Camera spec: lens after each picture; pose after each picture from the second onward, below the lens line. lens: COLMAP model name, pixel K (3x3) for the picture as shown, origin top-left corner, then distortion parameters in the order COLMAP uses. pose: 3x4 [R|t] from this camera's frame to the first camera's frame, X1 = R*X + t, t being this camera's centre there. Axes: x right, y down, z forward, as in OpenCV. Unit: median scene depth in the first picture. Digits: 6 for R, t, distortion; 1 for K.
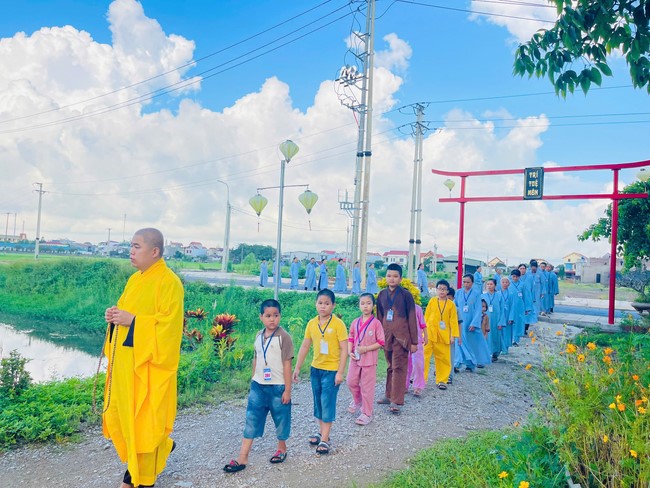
lens RADIAL K [[499.9, 0, 338.2], [0, 499.9, 245.5], [0, 0, 1]] dist [0.055203, -0.056233]
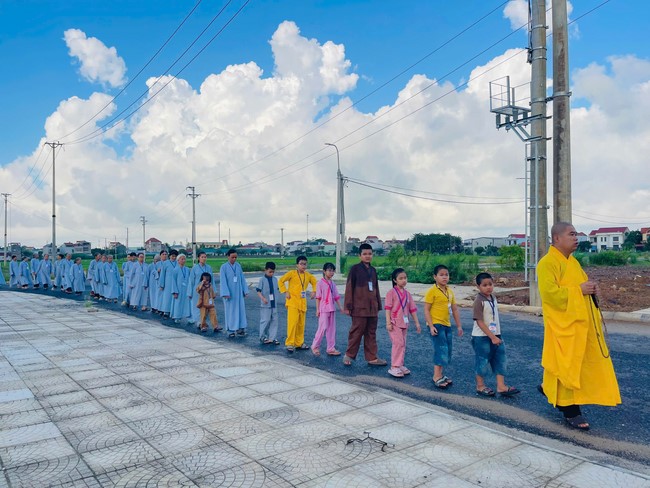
lens RADIAL K [[499.9, 0, 338.2], [0, 499.9, 245.5], [0, 0, 1]] dist [0.055203, -0.056233]
pose [[0.930841, -0.067244, -0.359184, 0.025488], [0.074036, 0.997242, 0.005169, 0.015658], [0.357846, -0.031404, 0.933252, 0.538560]]
